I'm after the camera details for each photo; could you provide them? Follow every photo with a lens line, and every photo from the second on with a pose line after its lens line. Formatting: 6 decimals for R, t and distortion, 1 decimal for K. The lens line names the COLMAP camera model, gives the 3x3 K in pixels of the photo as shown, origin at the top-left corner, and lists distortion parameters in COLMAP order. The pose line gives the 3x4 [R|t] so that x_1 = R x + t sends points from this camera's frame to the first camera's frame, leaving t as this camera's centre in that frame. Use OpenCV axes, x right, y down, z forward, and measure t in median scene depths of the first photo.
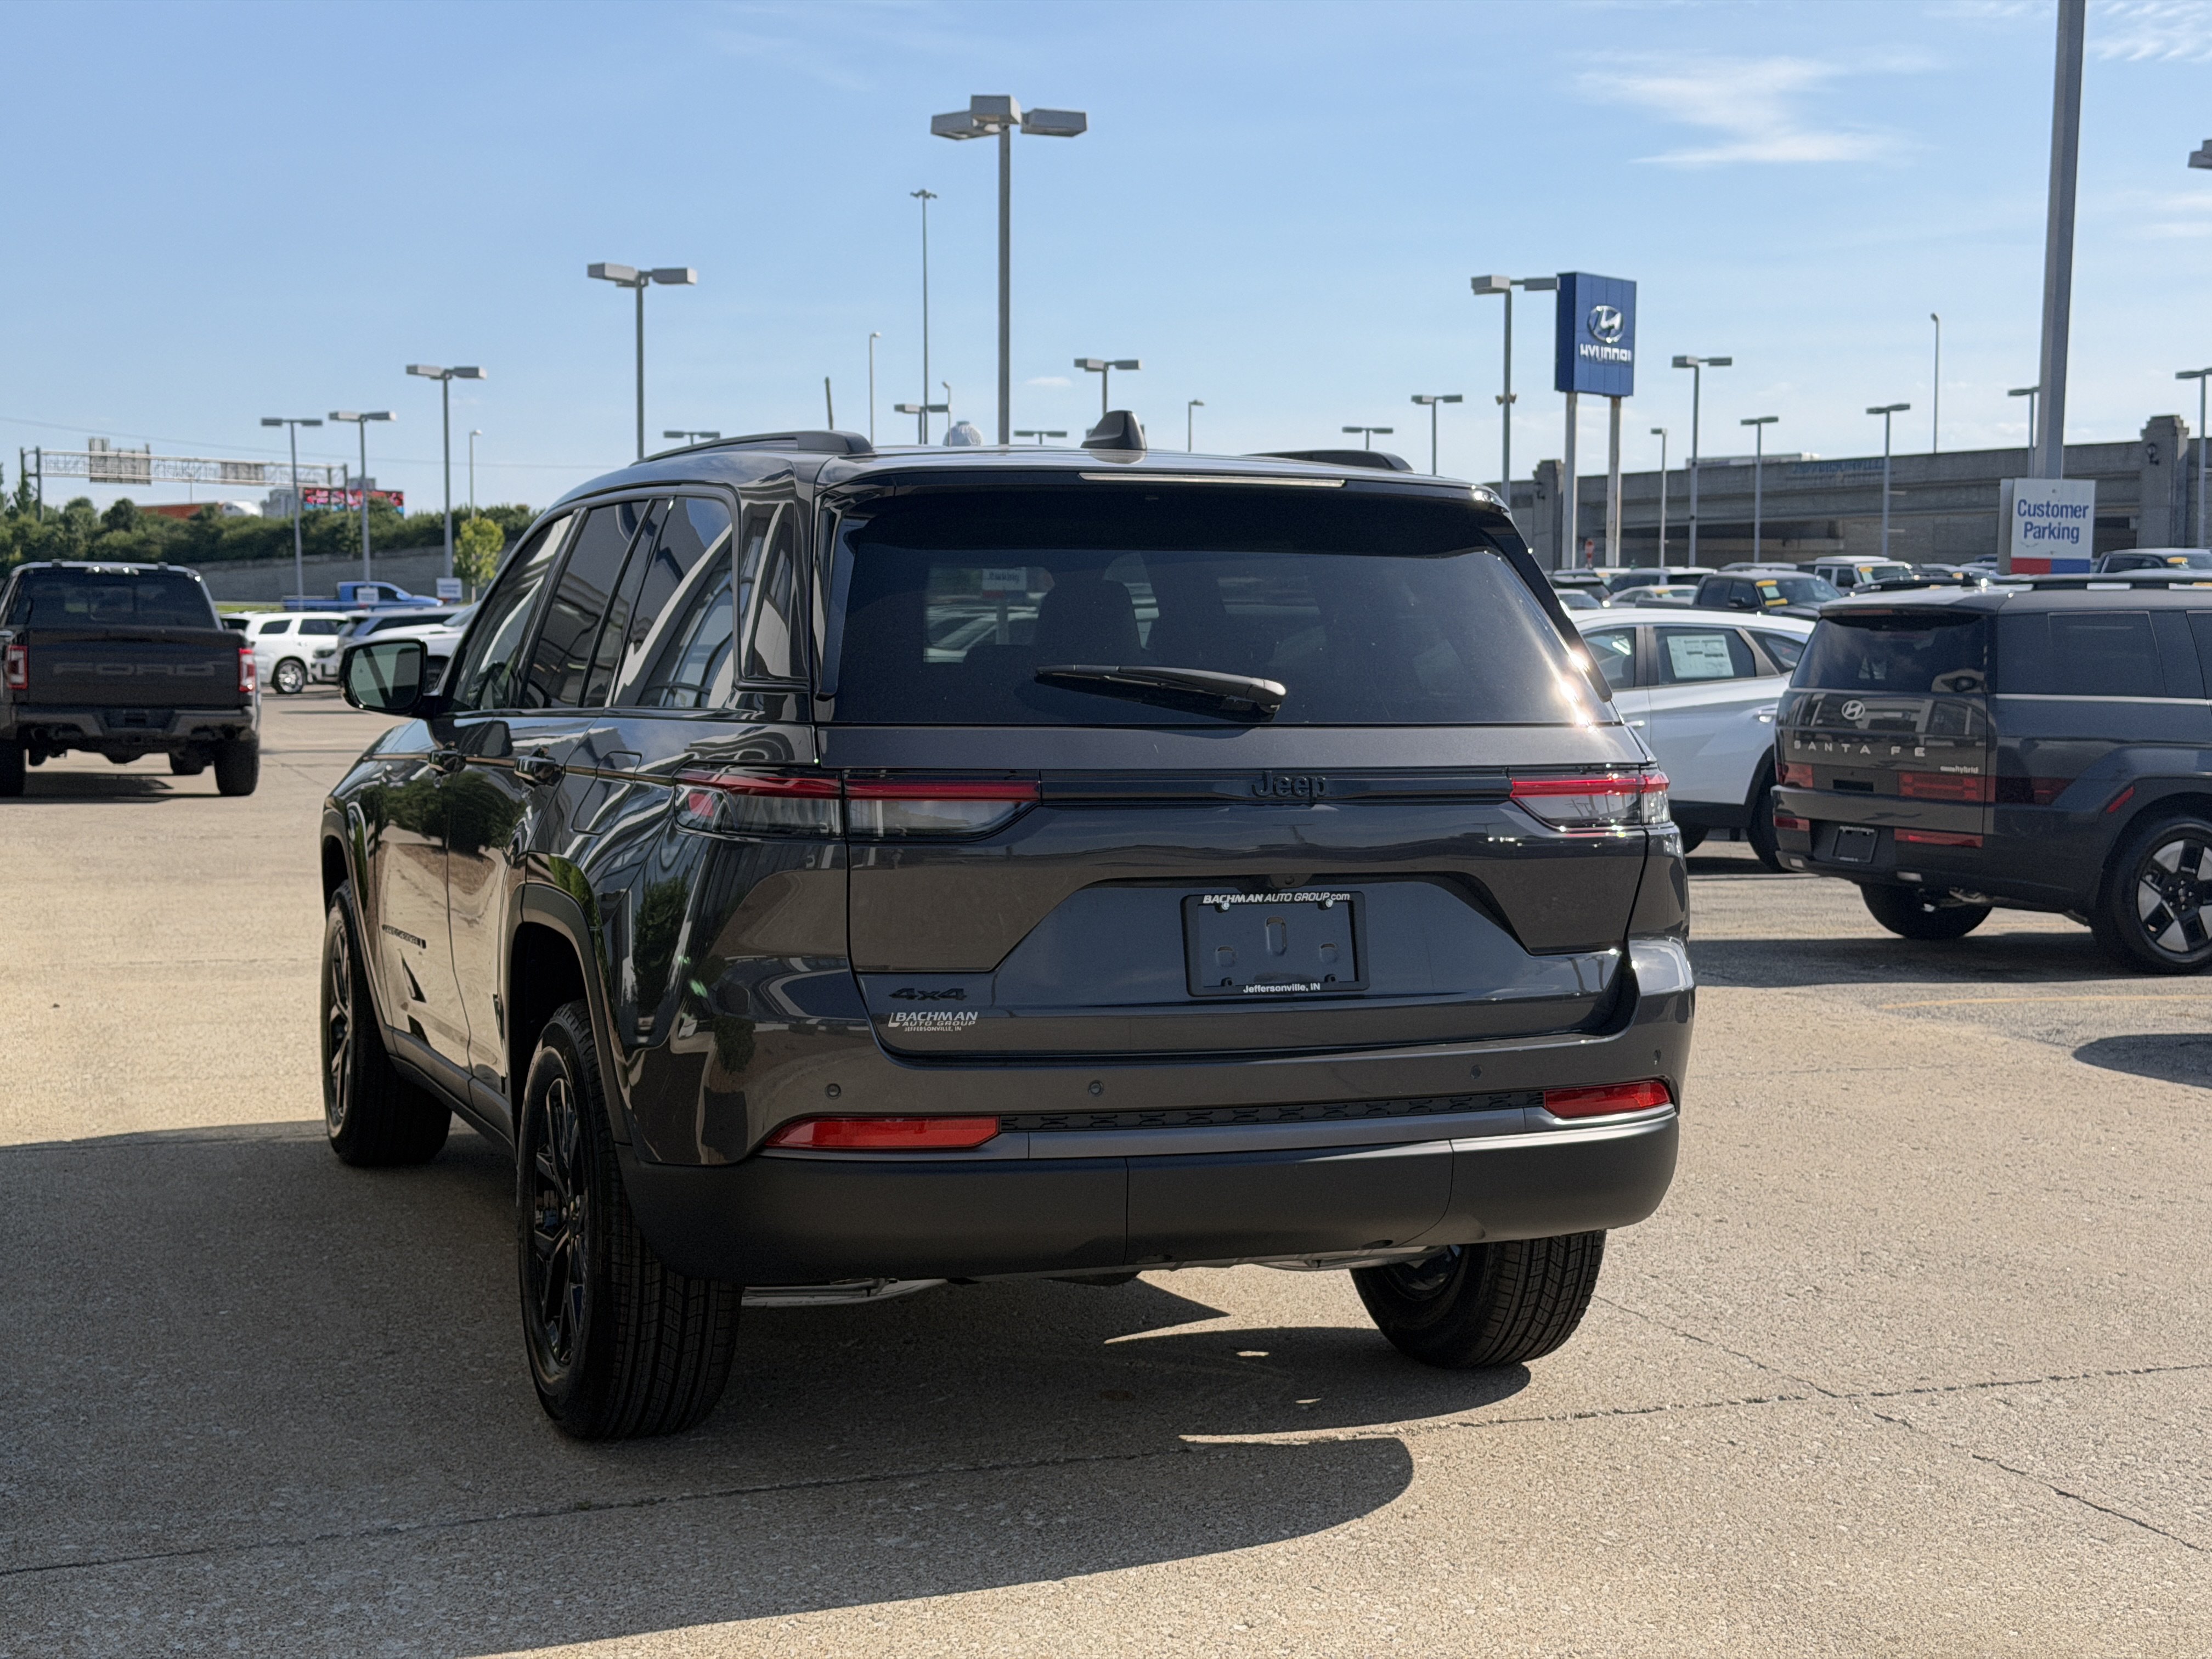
lens RADIAL K [[3139.4, 0, 1106.0], [0, 3139.4, 829.5], [0, 0, 1]] dist [0.205083, -0.394169]
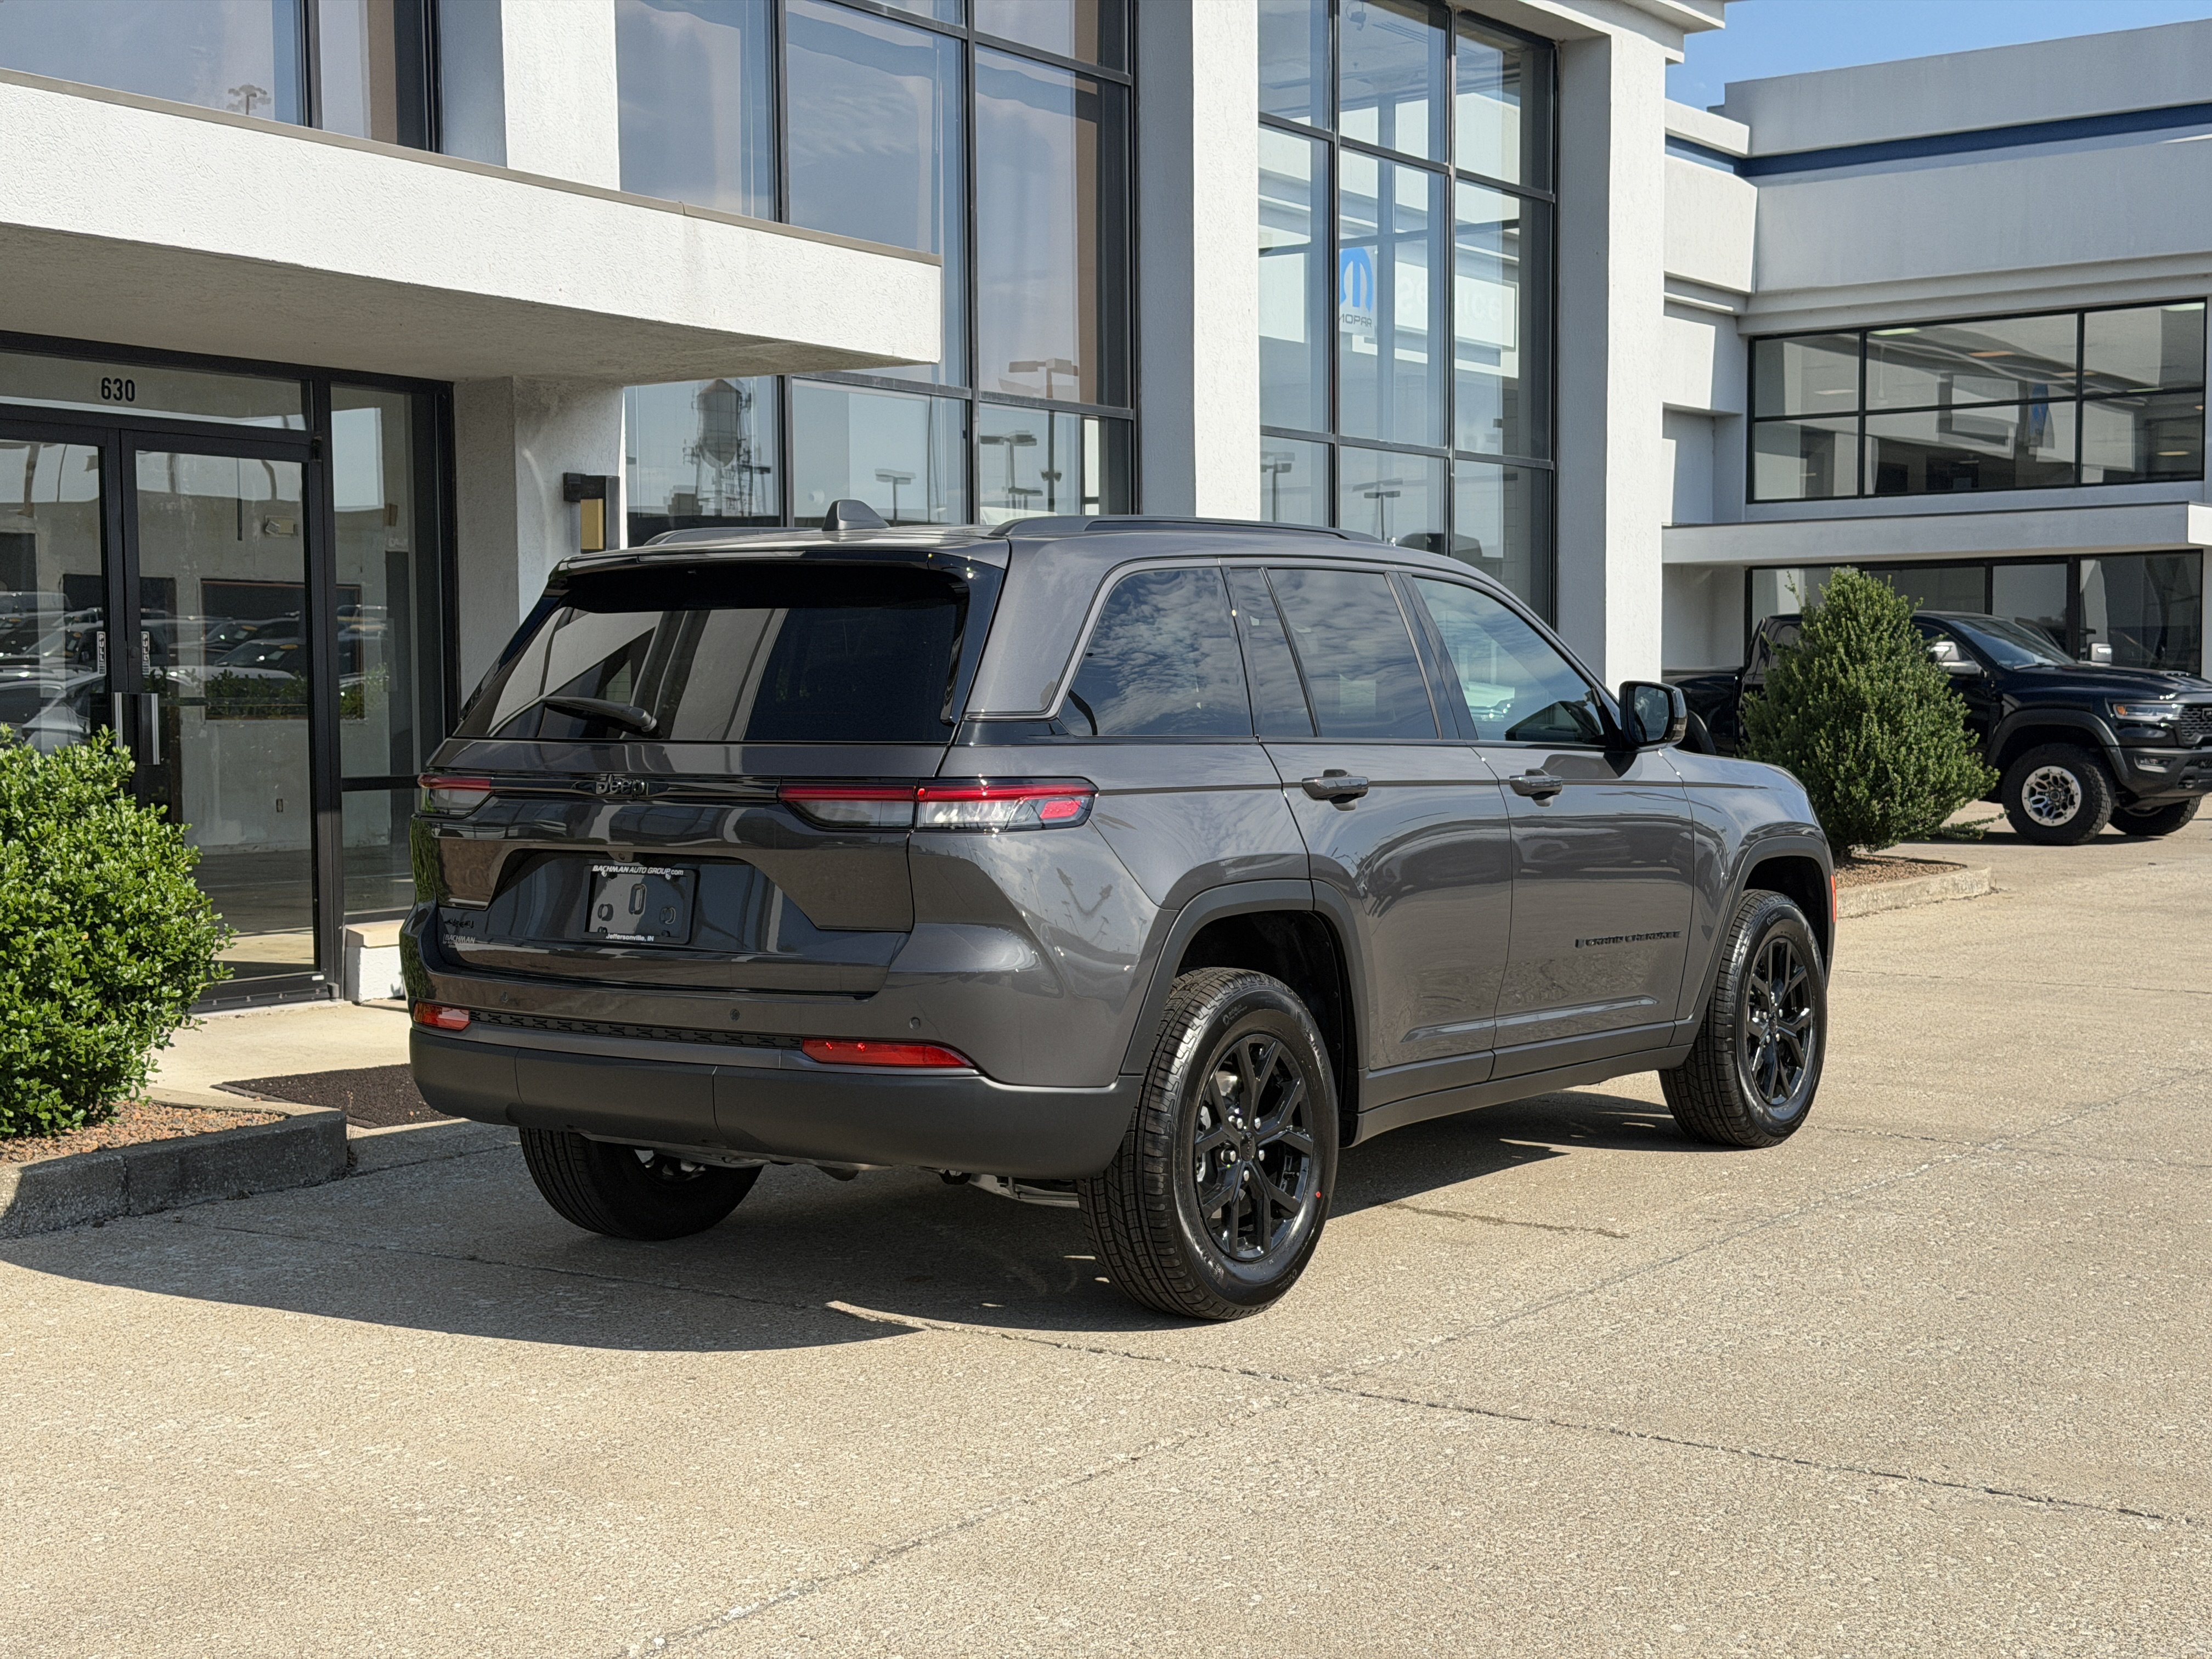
lens RADIAL K [[3159.2, 0, 1066.0], [0, 3159.2, 817.2], [0, 0, 1]] dist [0.222263, -0.489015]
pose [[0.542500, 0.026413, -0.839641, 1.139441], [-0.042383, 0.999093, 0.004044, -0.012468], [0.838986, 0.033393, 0.543127, 0.371876]]
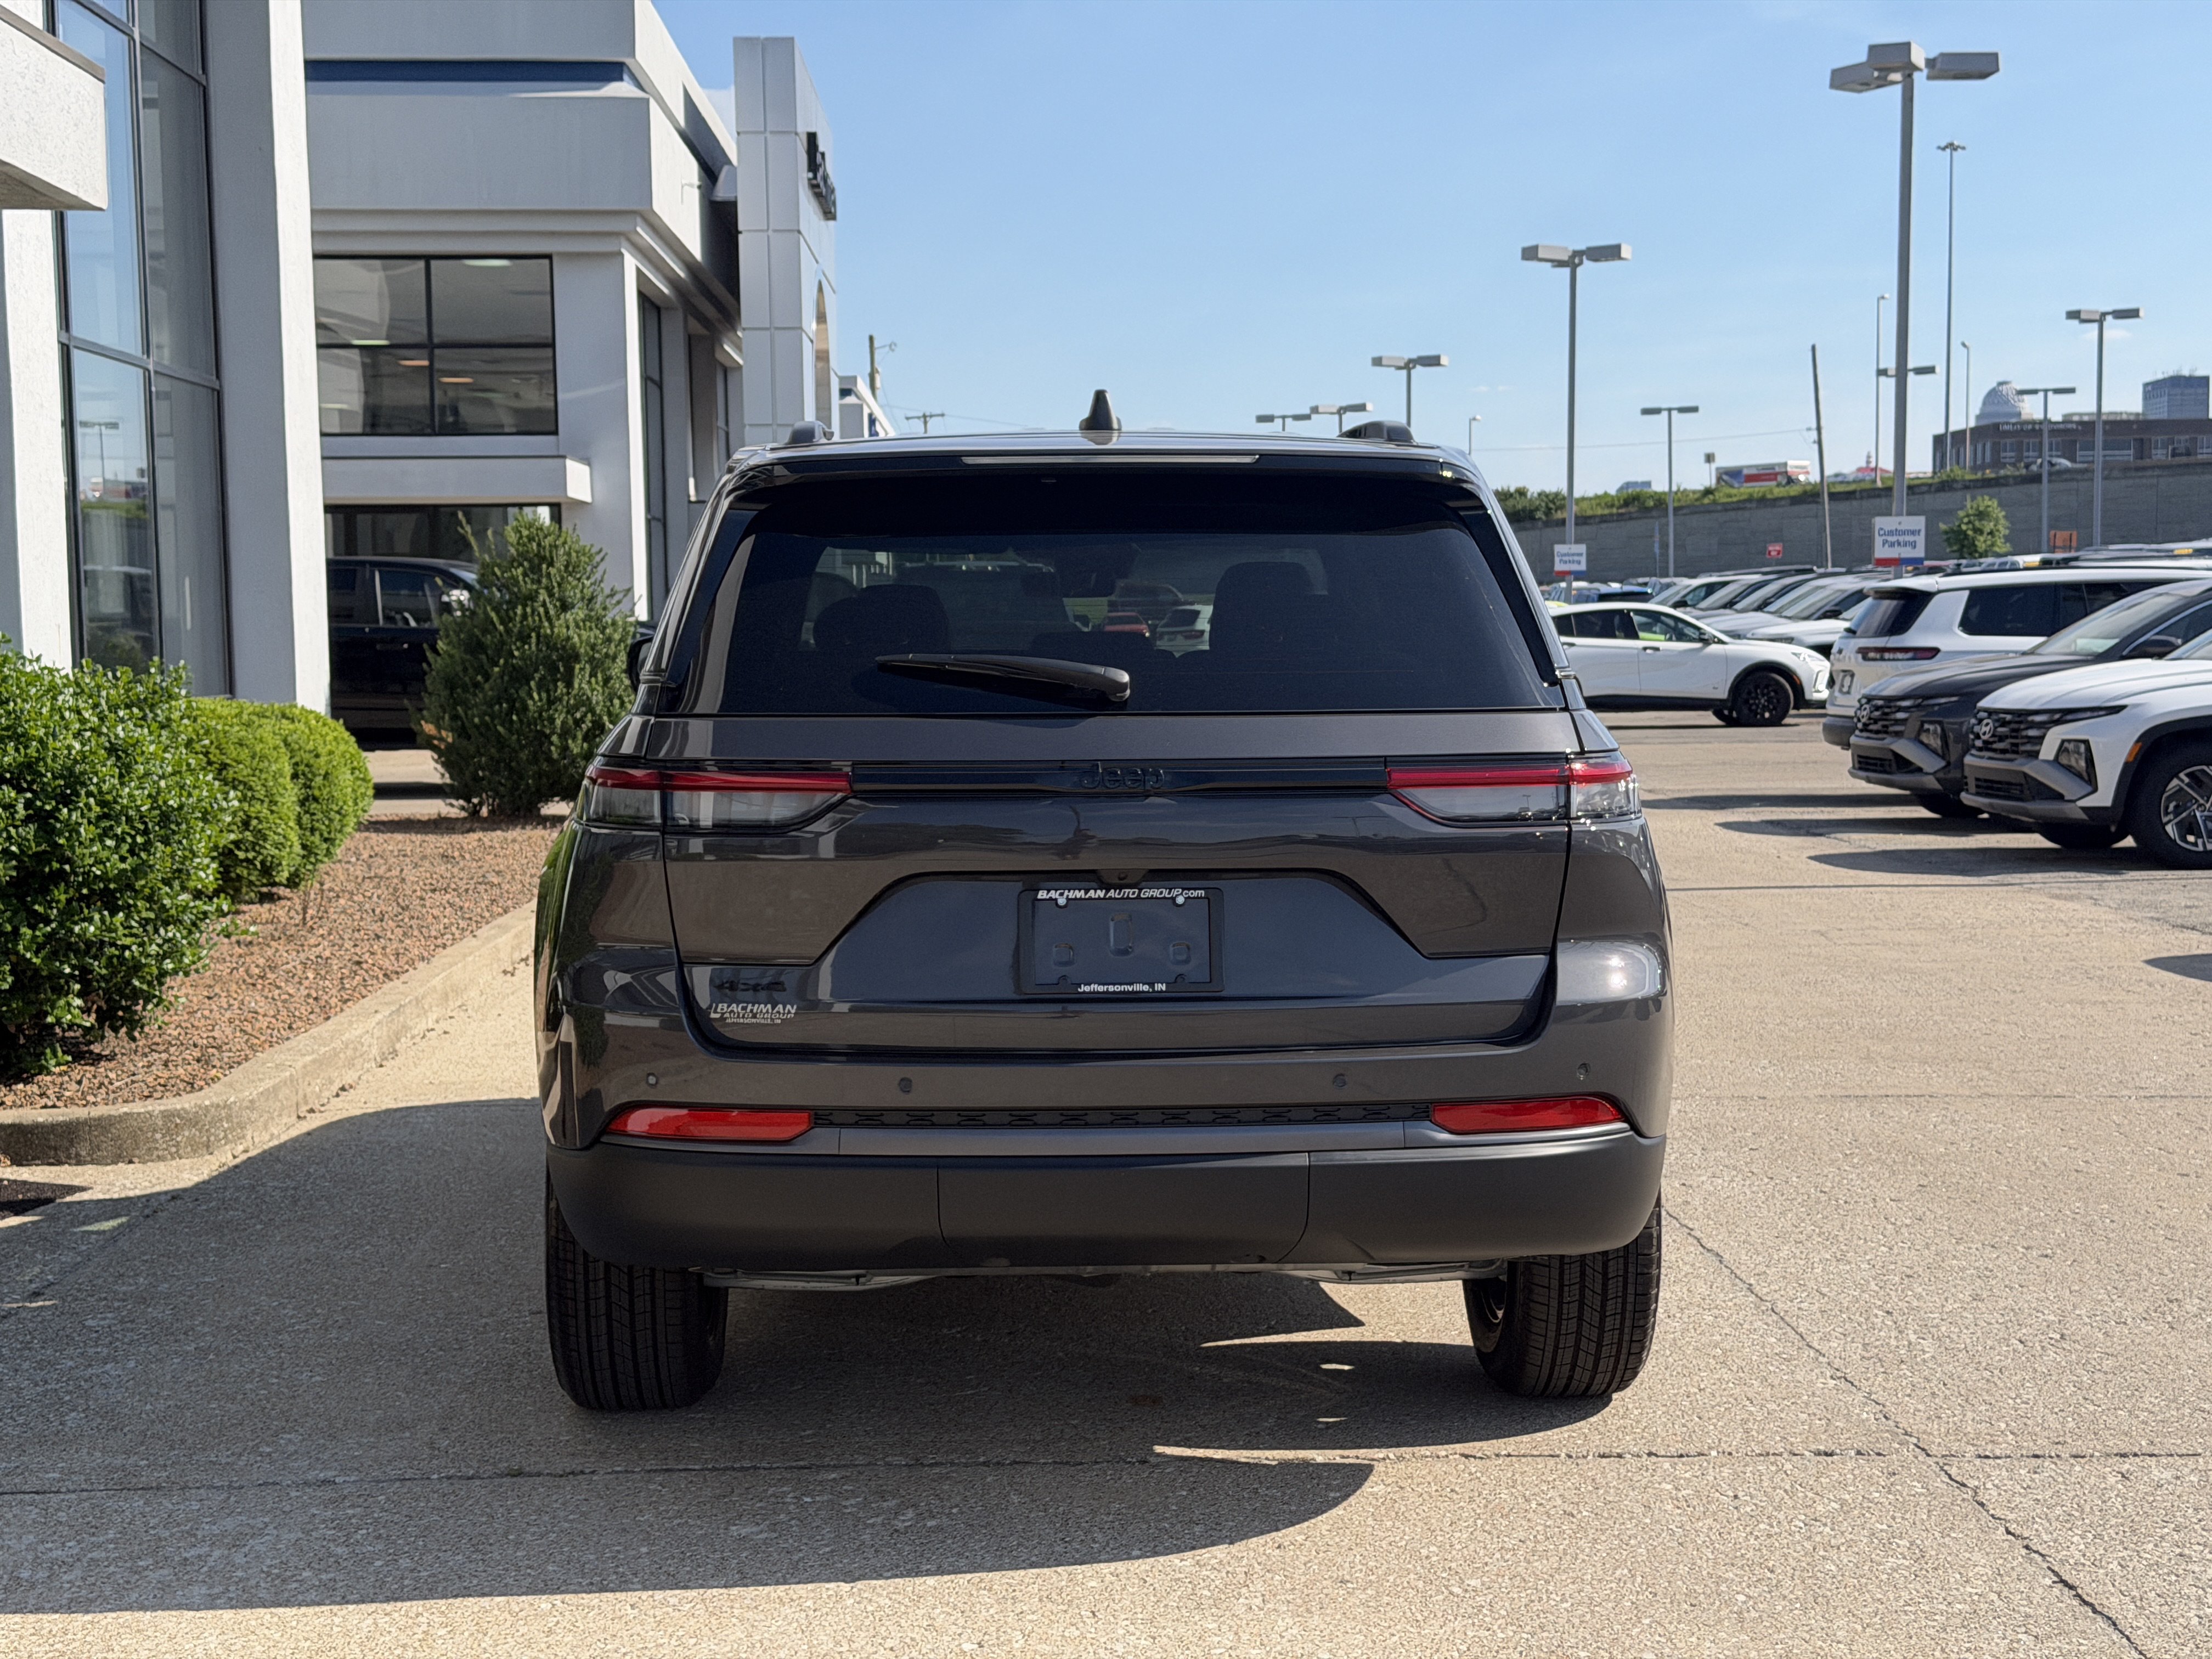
lens RADIAL K [[3126.2, 0, 1123.1], [0, 3126.2, 831.5], [0, 0, 1]] dist [0.212176, -0.453875]
pose [[0.945326, 0.007241, -0.326045, 0.326430], [-0.004765, 0.999953, 0.008395, -0.004789], [0.326091, -0.006382, 0.945317, 0.084179]]
